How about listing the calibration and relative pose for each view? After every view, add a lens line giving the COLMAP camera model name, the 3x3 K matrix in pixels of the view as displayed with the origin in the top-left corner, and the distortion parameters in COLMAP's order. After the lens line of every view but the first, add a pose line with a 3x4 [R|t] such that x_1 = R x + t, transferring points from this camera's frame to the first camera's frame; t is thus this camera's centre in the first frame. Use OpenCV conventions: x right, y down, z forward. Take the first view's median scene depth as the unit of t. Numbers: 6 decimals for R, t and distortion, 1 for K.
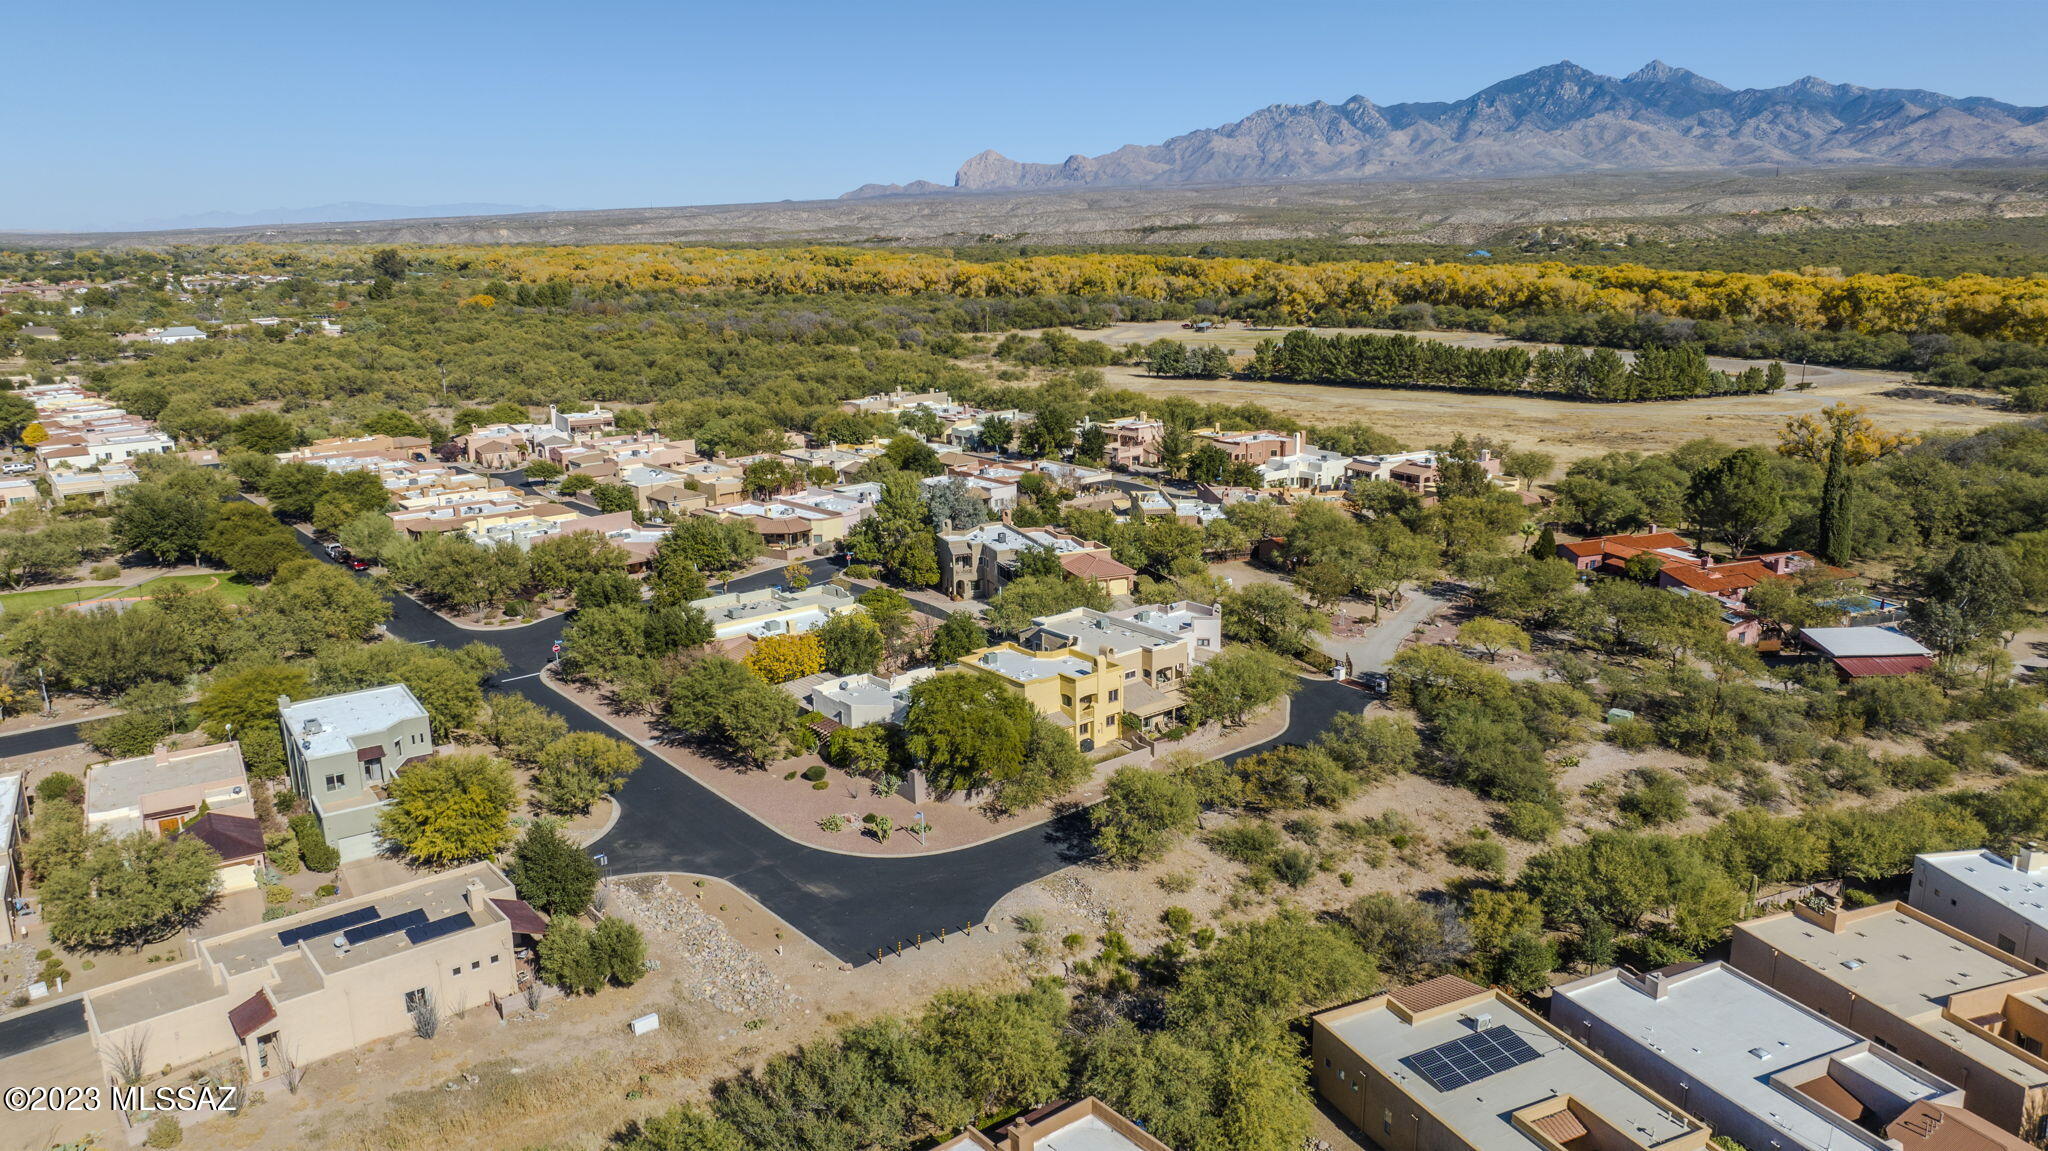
lens RADIAL K [[1429.2, 0, 1024.7], [0, 1429.2, 578.7], [0, 0, 1]] dist [-0.030228, 0.029630]
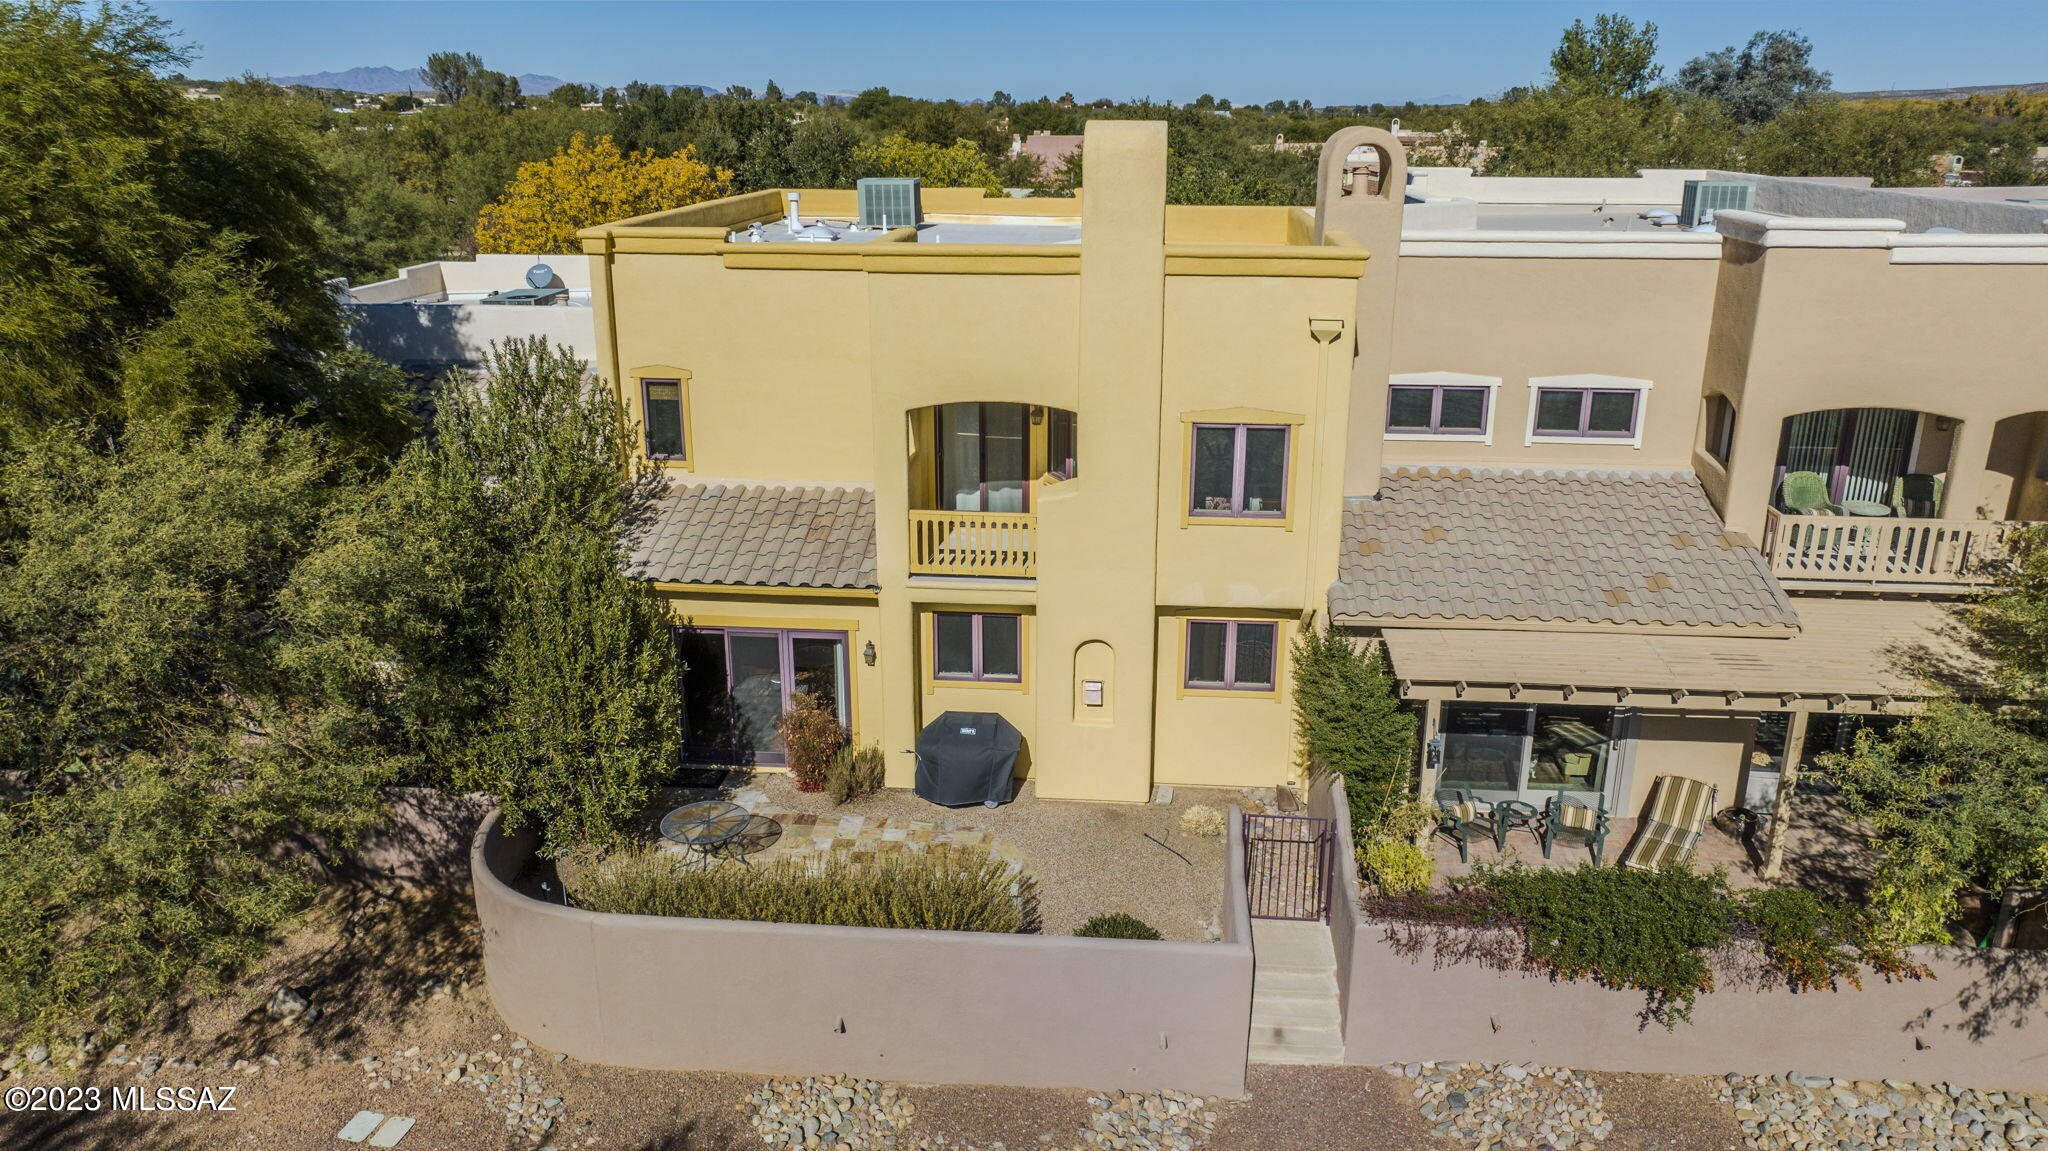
lens RADIAL K [[1429.2, 0, 1018.7], [0, 1429.2, 573.5], [0, 0, 1]] dist [-0.030228, 0.029630]
pose [[0.710316, 0.228635, -0.665715, 0.066704], [-0.181246, 0.973295, 0.140881, 0.036946], [0.680147, 0.020588, 0.732786, 0.429674]]
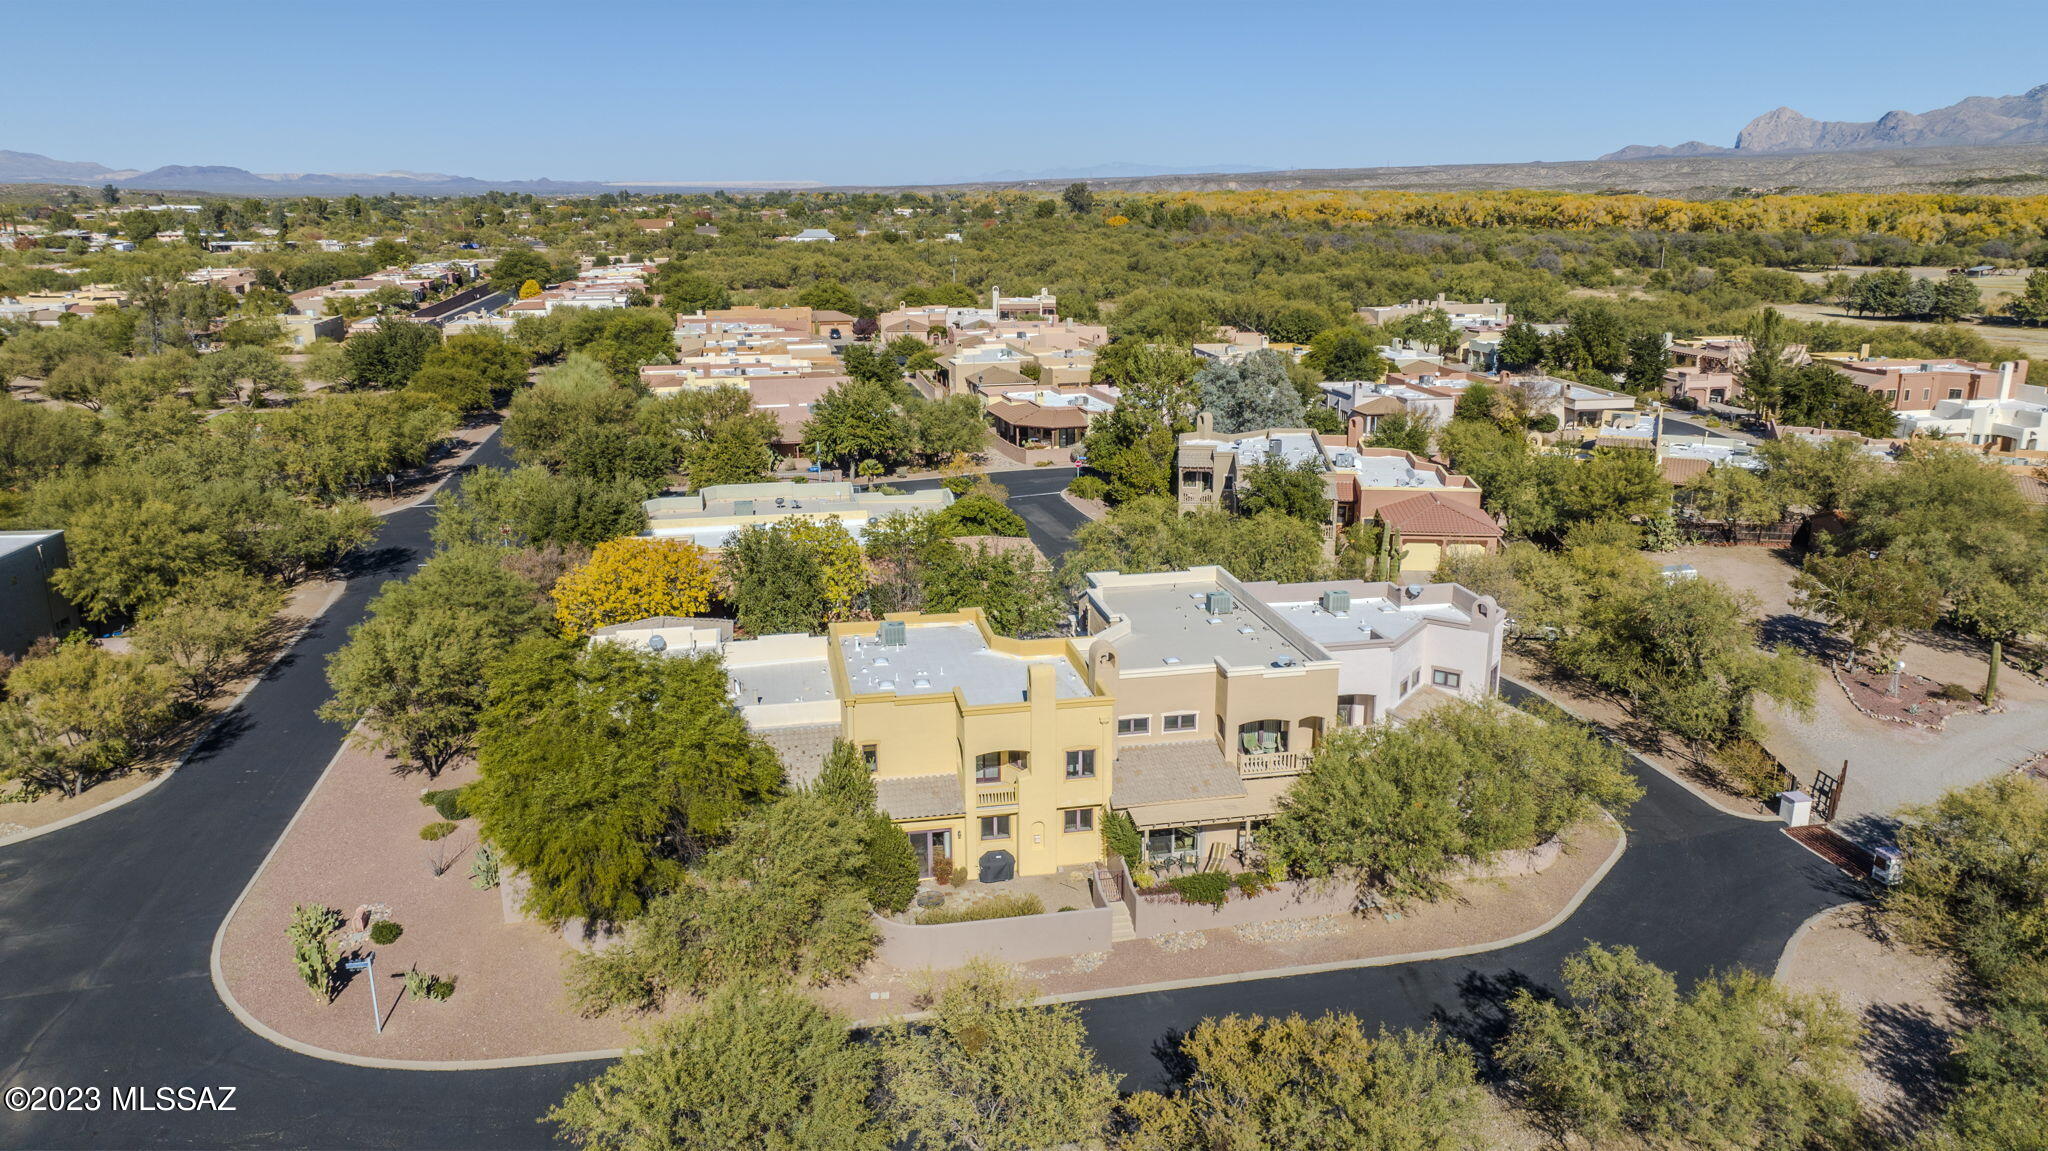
lens RADIAL K [[1429.2, 0, 1019.3], [0, 1429.2, 568.5], [0, 0, 1]] dist [-0.030228, 0.029630]
pose [[0.879058, 0.130400, -0.458534, 0.112374], [-0.121711, 0.991375, 0.048599, 0.003028], [0.460917, 0.013087, 0.887347, 0.297366]]
